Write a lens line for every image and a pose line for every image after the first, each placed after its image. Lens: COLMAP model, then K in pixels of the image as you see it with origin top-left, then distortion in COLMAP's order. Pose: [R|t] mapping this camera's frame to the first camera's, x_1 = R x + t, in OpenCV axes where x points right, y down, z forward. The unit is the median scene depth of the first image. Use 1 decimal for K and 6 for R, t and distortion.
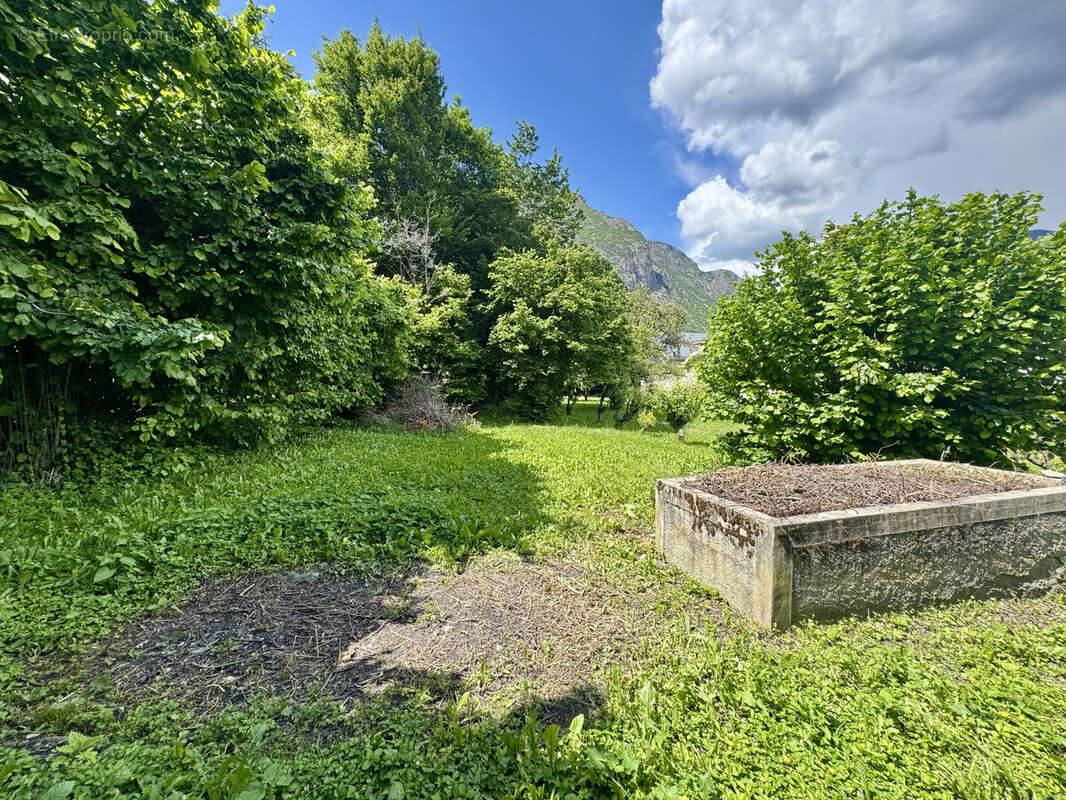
lens RADIAL K [[428.5, 0, 533.2], [0, 428.5, 396.7], [0, 0, 1]] dist [0.001619, 0.000221]
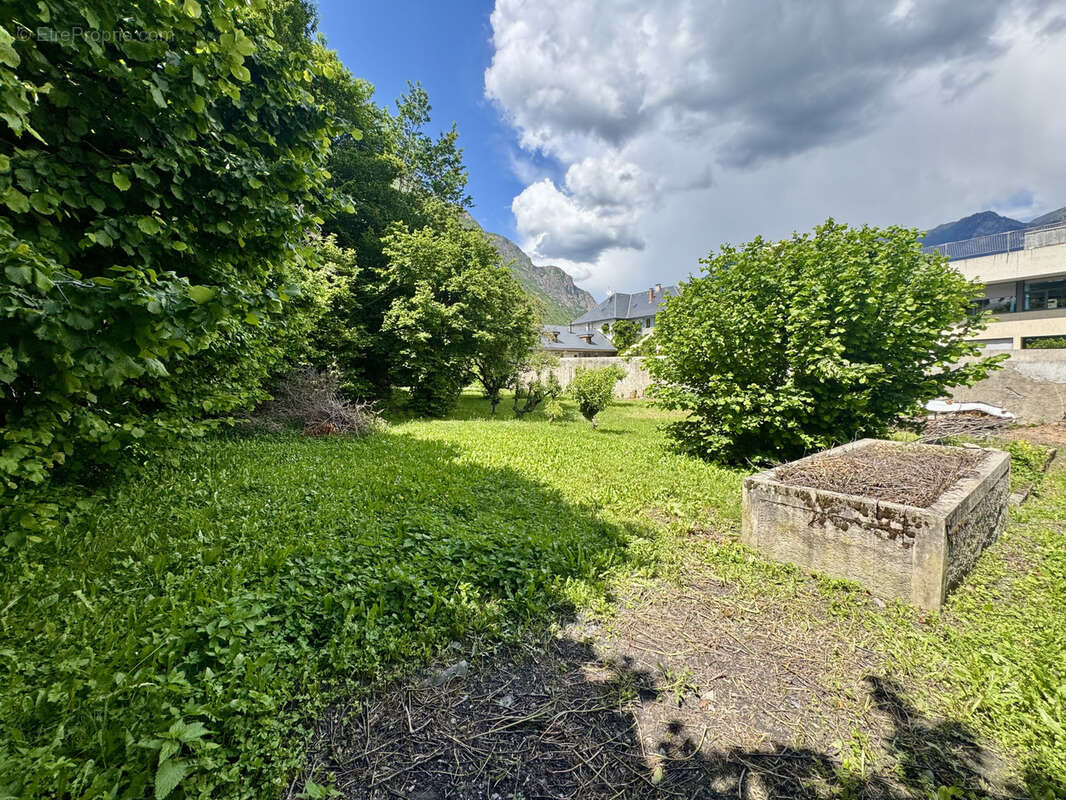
lens RADIAL K [[424.4, 0, 533.1], [0, 424.4, 399.5], [0, 0, 1]] dist [-0.001990, 0.000208]
pose [[0.927974, -0.031608, 0.371303, -0.145545], [0.018468, 0.999073, 0.038892, -0.010446], [-0.372188, -0.029234, 0.927697, 0.075193]]
